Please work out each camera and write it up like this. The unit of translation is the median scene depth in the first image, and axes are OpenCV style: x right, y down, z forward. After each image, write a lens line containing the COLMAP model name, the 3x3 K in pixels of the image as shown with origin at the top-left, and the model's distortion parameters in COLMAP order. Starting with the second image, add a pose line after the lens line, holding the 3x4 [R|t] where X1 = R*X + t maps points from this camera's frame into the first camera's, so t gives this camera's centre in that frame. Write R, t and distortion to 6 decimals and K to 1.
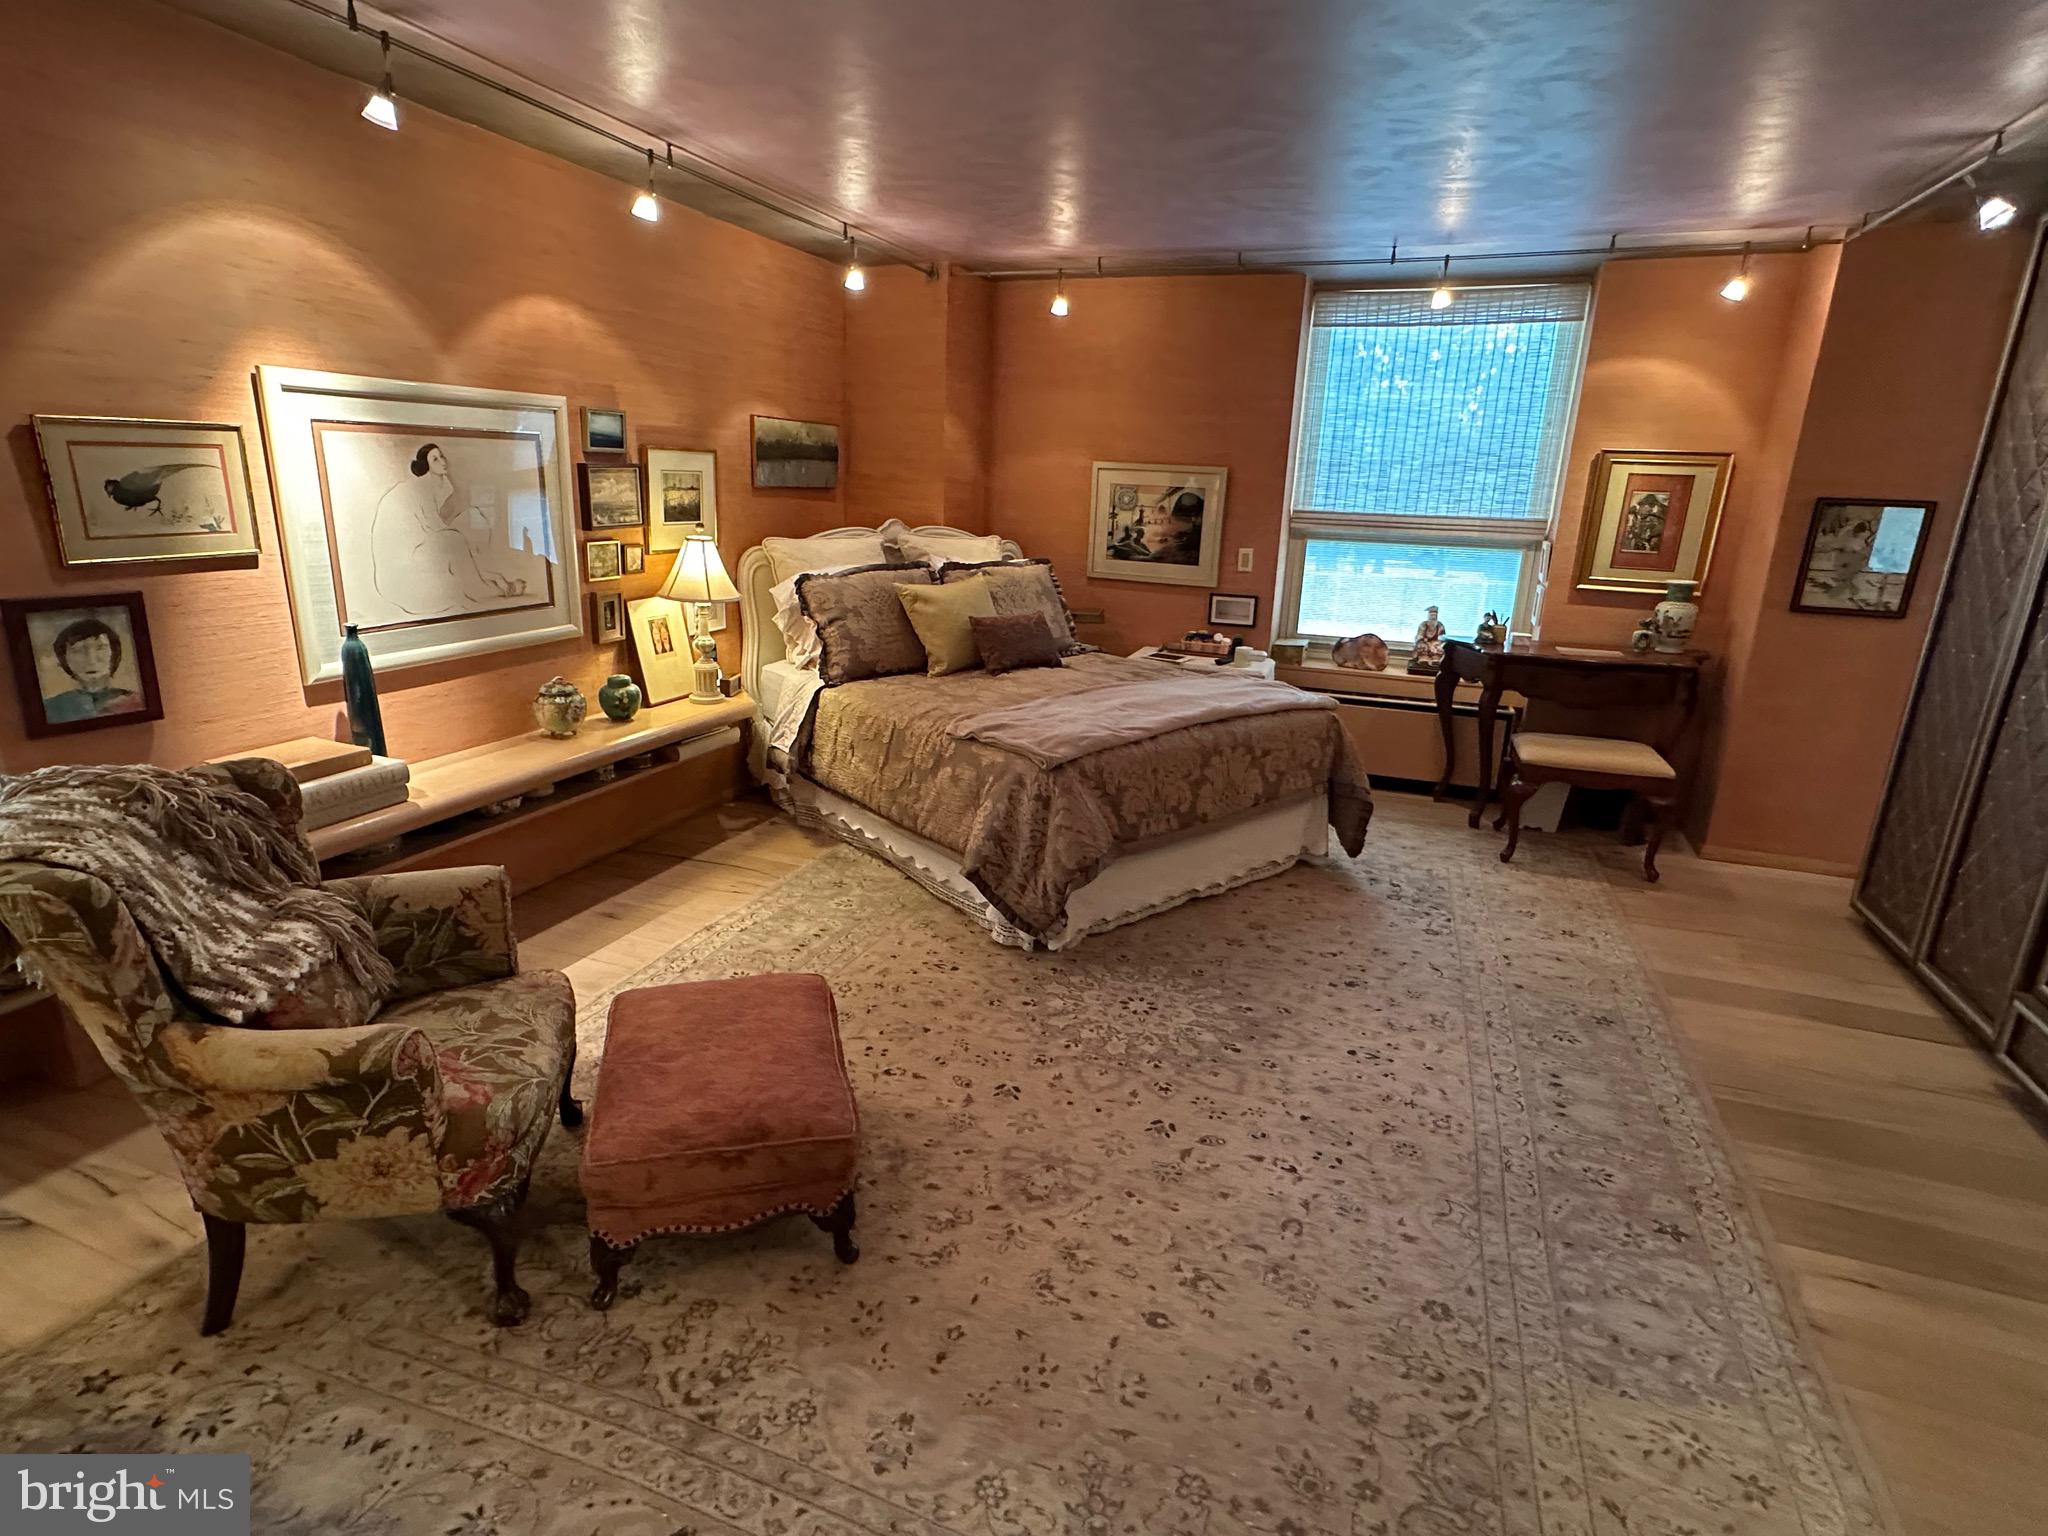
lens RADIAL K [[1026.5, 0, 1013.5], [0, 1026.5, 771.0], [0, 0, 1]] dist [-0.004928, 0.001246]
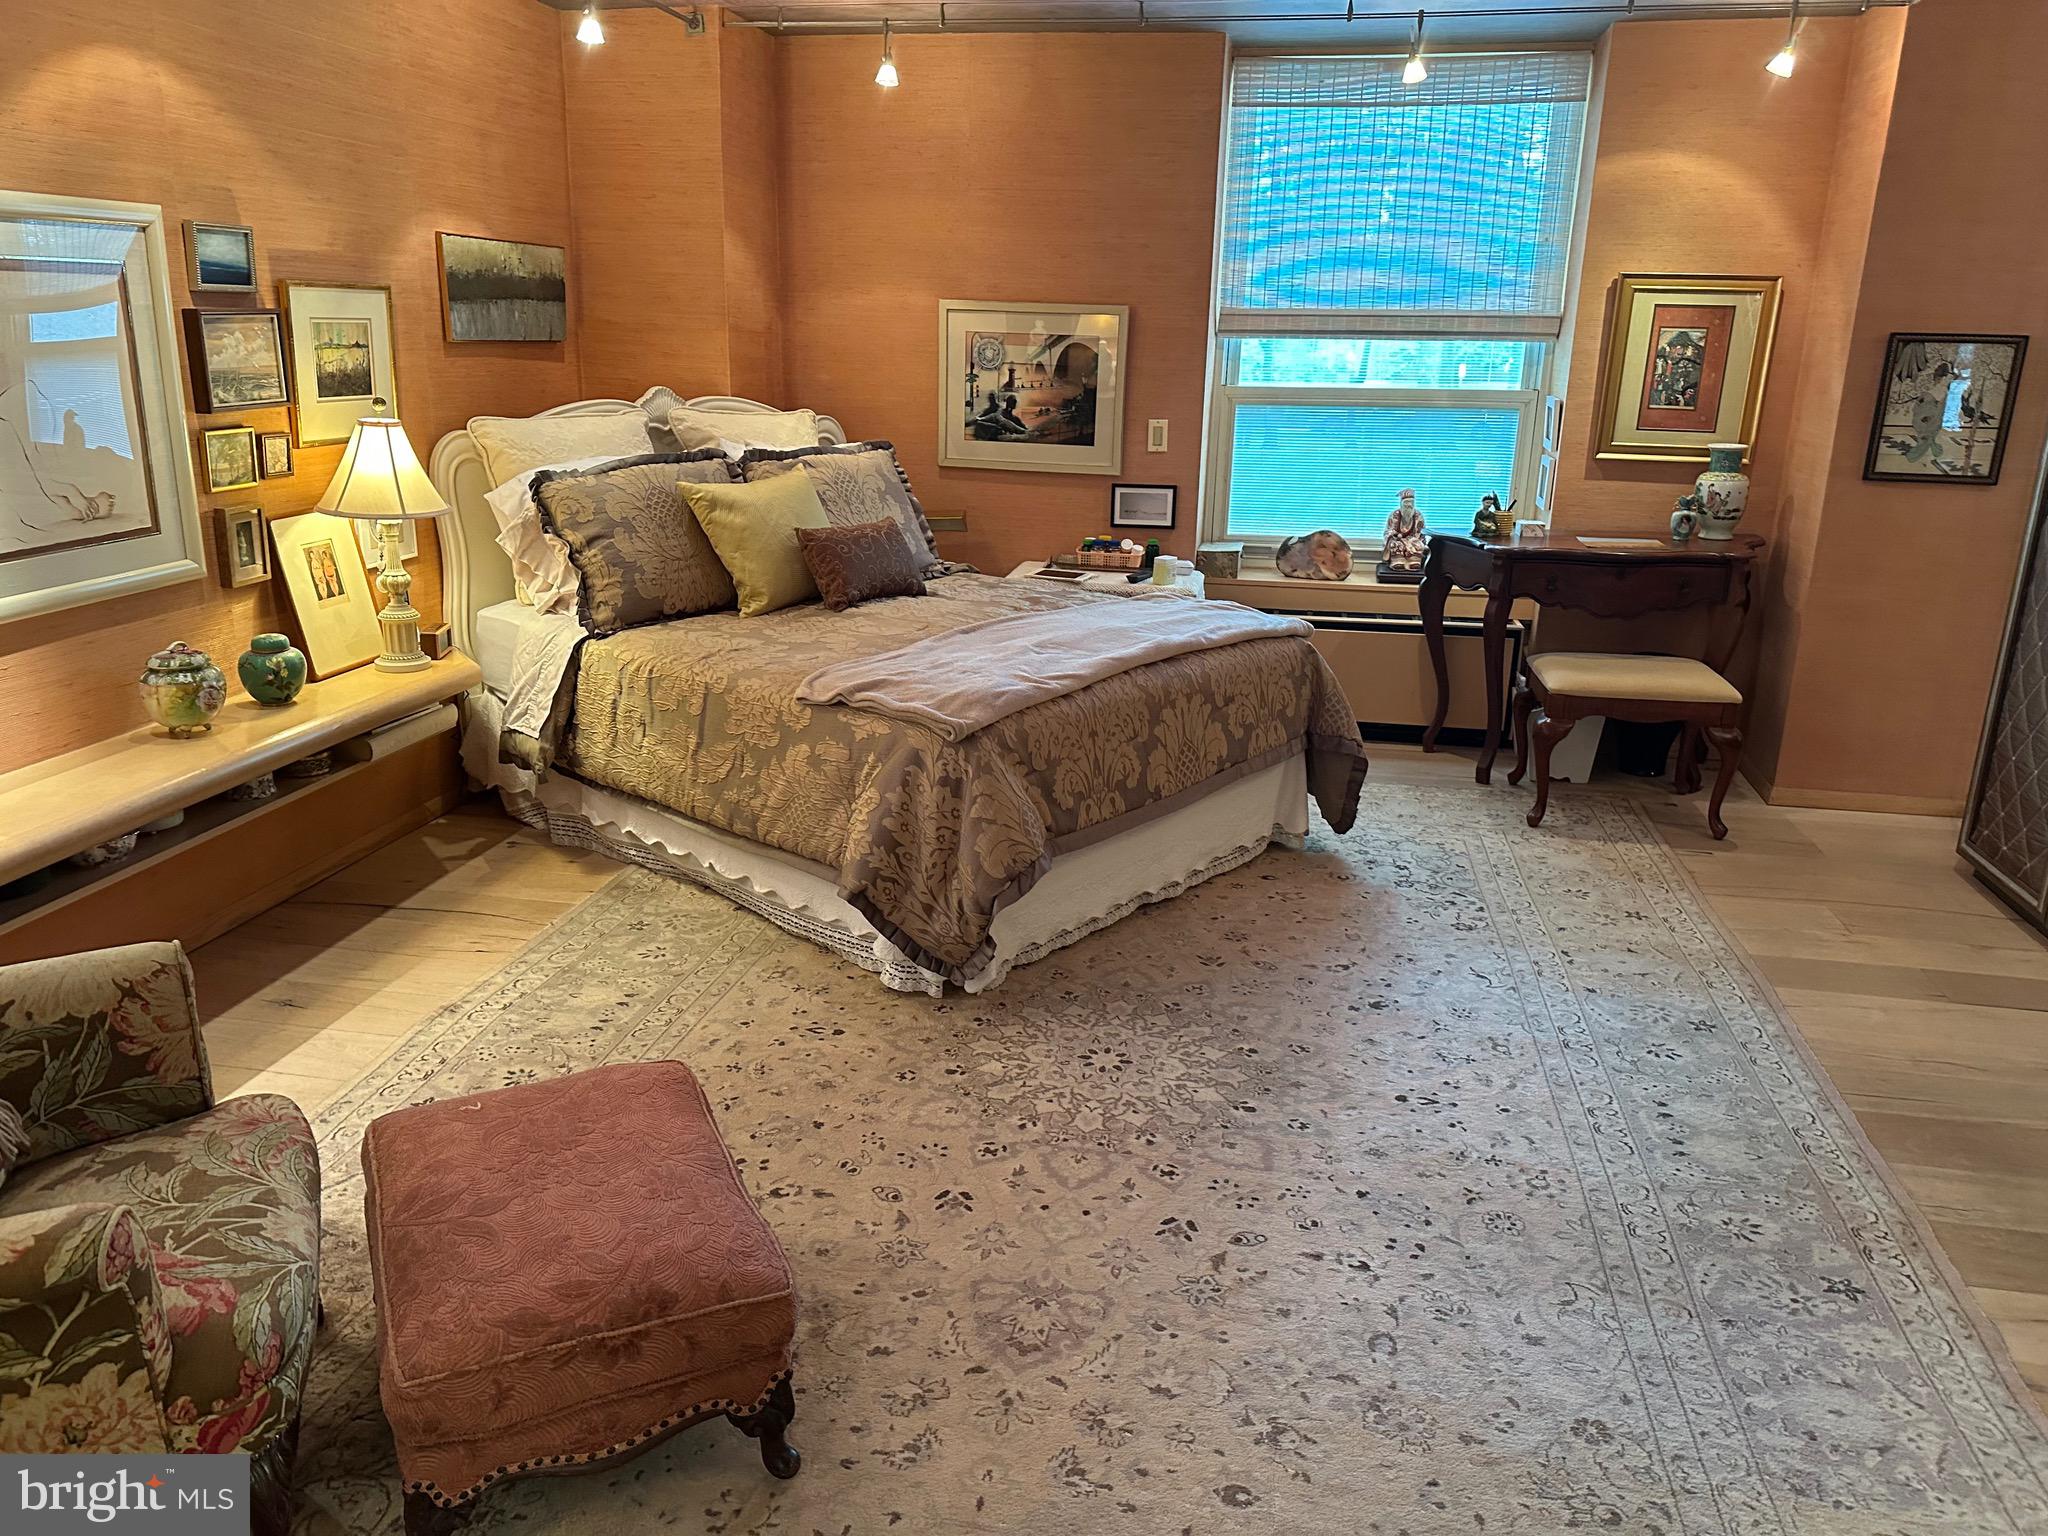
lens RADIAL K [[1451.9, 0, 1012.6], [0, 1451.9, 750.5], [0, 0, 1]] dist [0.042229, -0.052792]
pose [[0.985141, -0.060688, 0.160668, -0.083282], [0.059258, 0.998149, 0.013678, -0.005548], [-0.161201, -0.003954, 0.986914, 0.008221]]
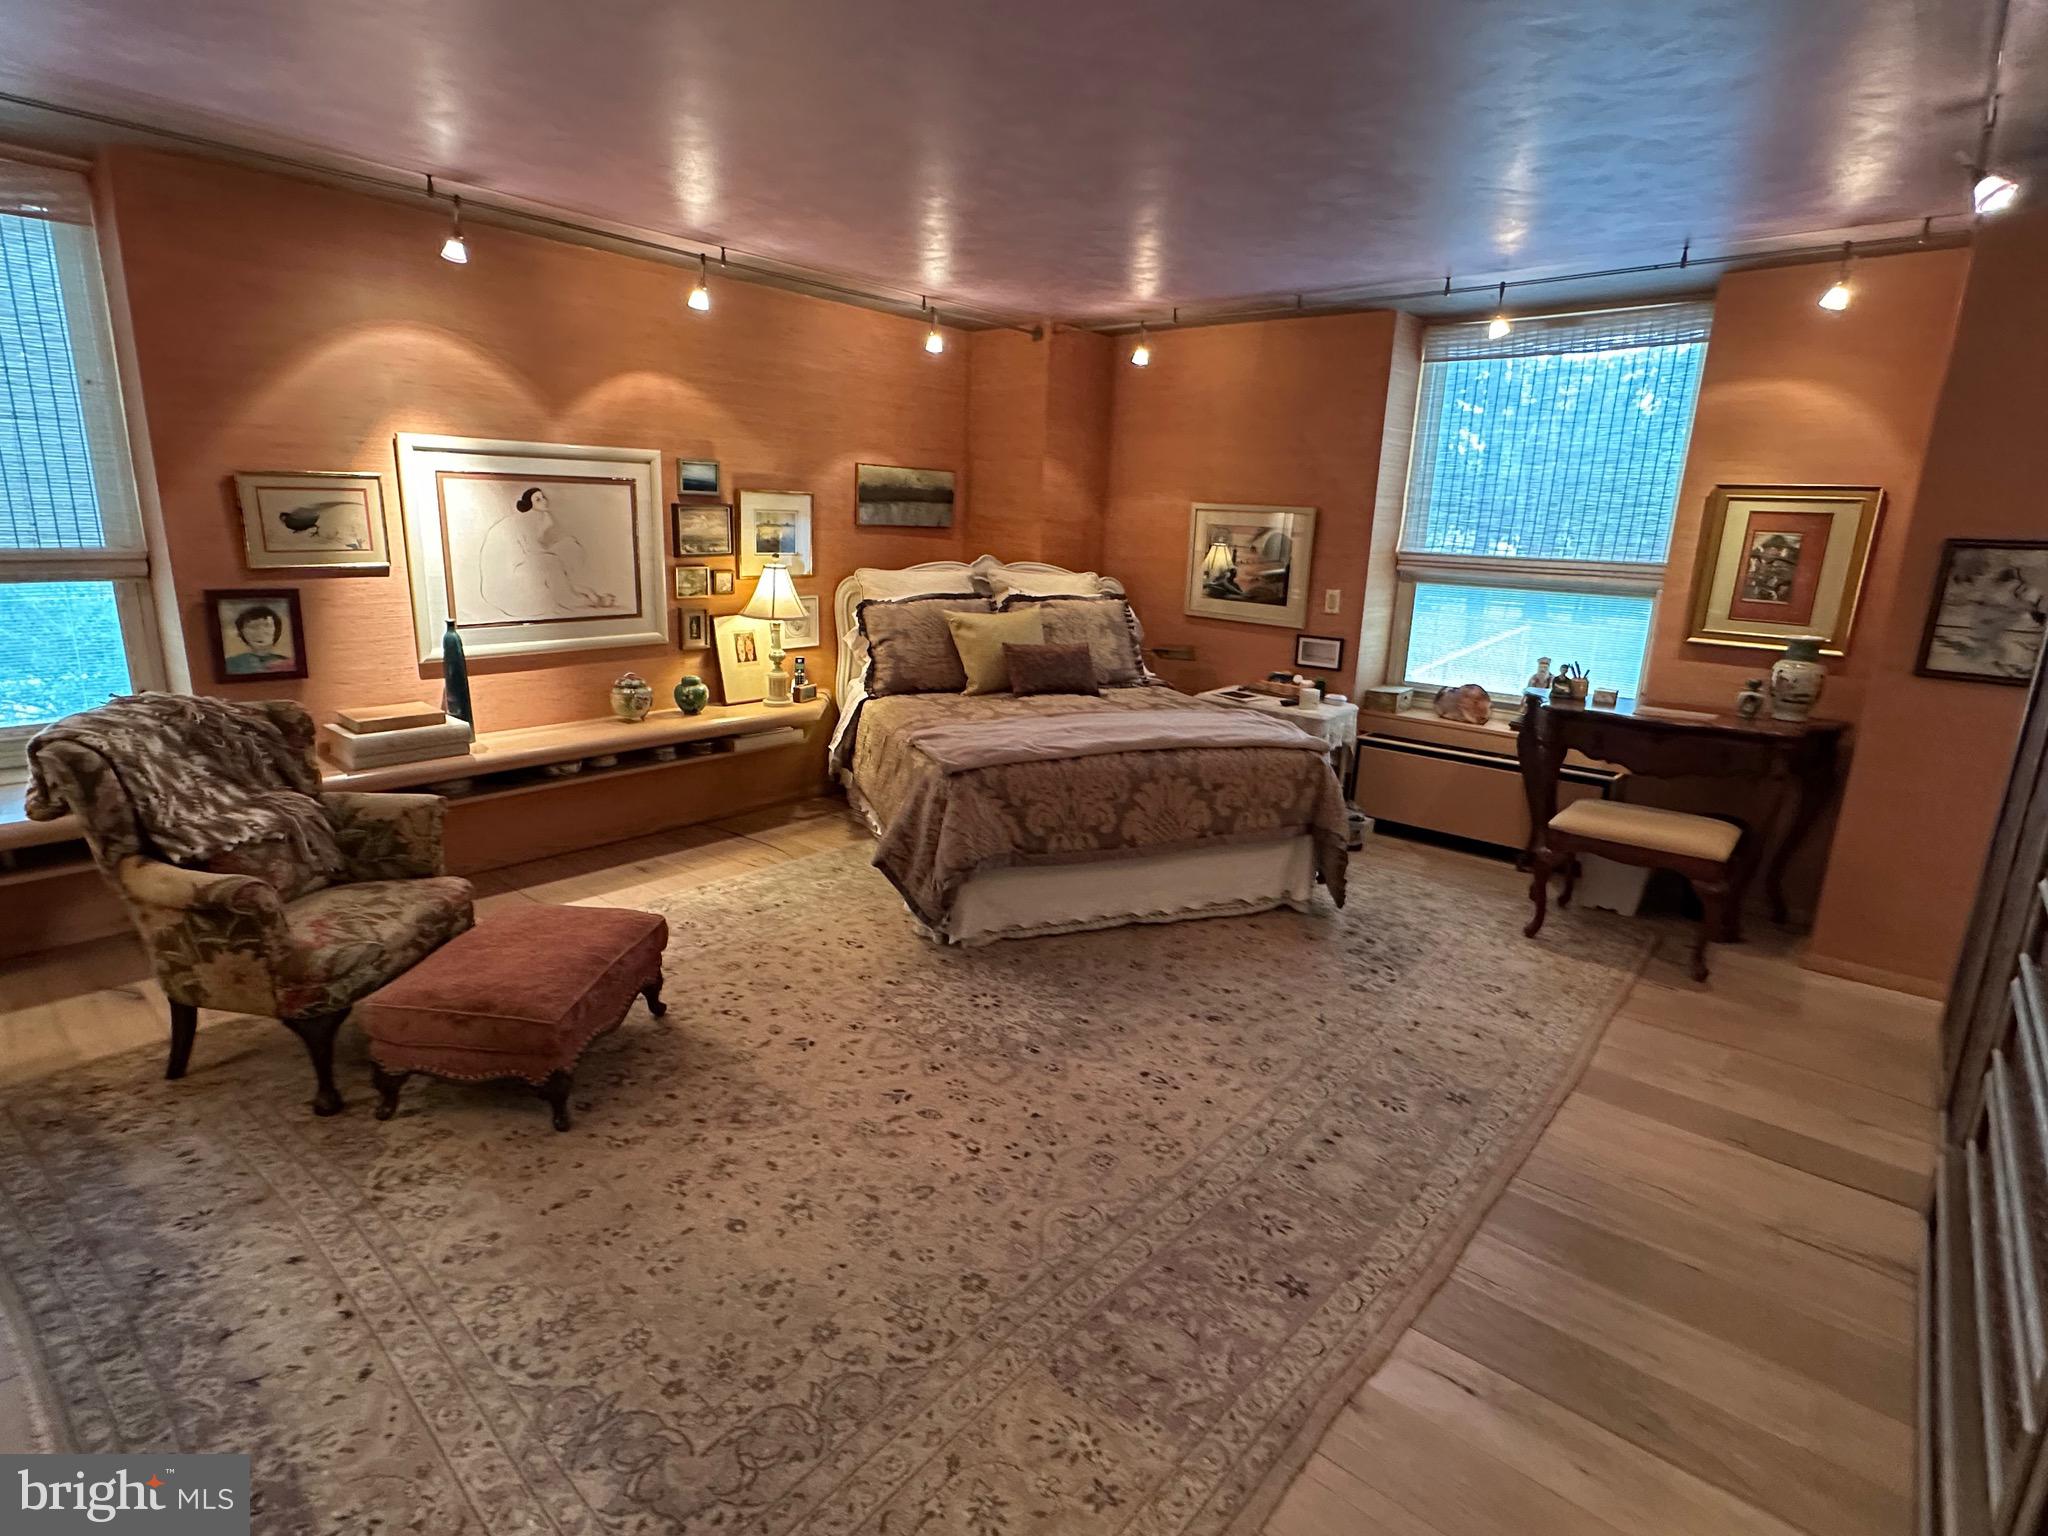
lens RADIAL K [[1026.5, 0, 1011.3], [0, 1026.5, 763.2], [0, 0, 1]] dist [-0.004928, 0.001246]
pose [[0.938230, 0.080481, -0.336521, 0.437518], [-0.097710, 0.994615, -0.034550, 0.015791], [0.331928, 0.065298, 0.941042, -0.009323]]
